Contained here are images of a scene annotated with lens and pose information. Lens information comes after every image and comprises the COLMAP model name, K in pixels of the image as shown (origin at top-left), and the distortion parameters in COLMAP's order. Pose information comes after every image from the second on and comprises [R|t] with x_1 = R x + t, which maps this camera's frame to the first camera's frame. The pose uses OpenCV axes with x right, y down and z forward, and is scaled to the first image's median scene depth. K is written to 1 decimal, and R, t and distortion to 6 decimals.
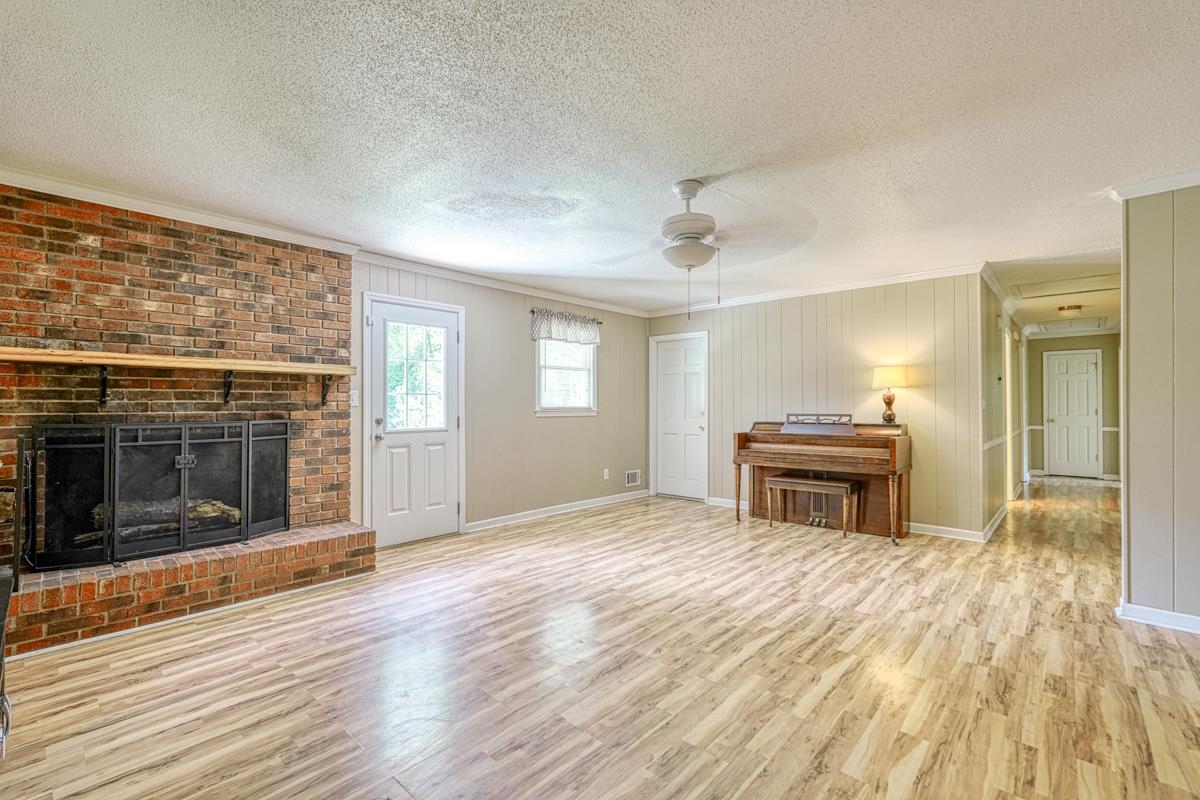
lens RADIAL K [[526.9, 0, 602.6], [0, 526.9, 401.5], [0, 0, 1]] dist [-0.008202, 0.000865]
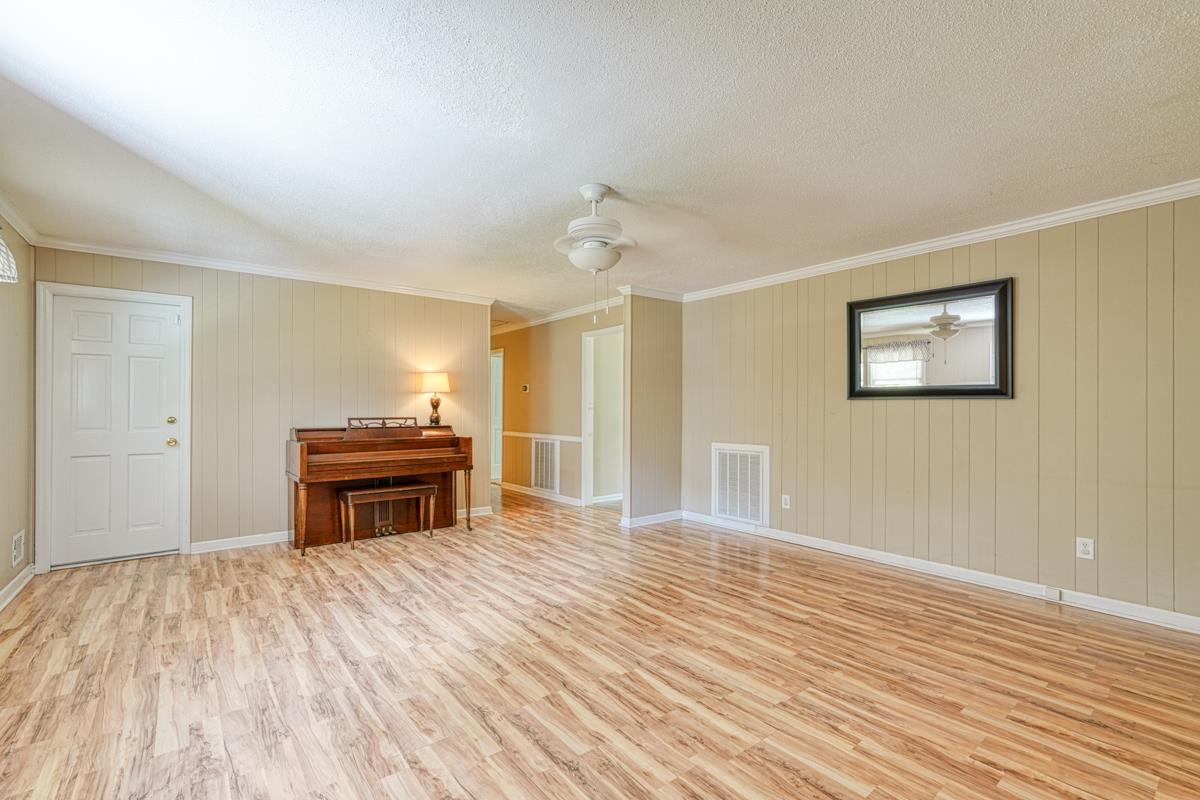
lens RADIAL K [[526.9, 0, 599.2], [0, 526.9, 407.1], [0, 0, 1]] dist [-0.008202, 0.000865]
pose [[0.170461, 0.004342, 0.985355, -0.654206], [-0.008810, 0.999957, -0.002882, 0.006663], [-0.985325, -0.008189, 0.170492, 0.654122]]
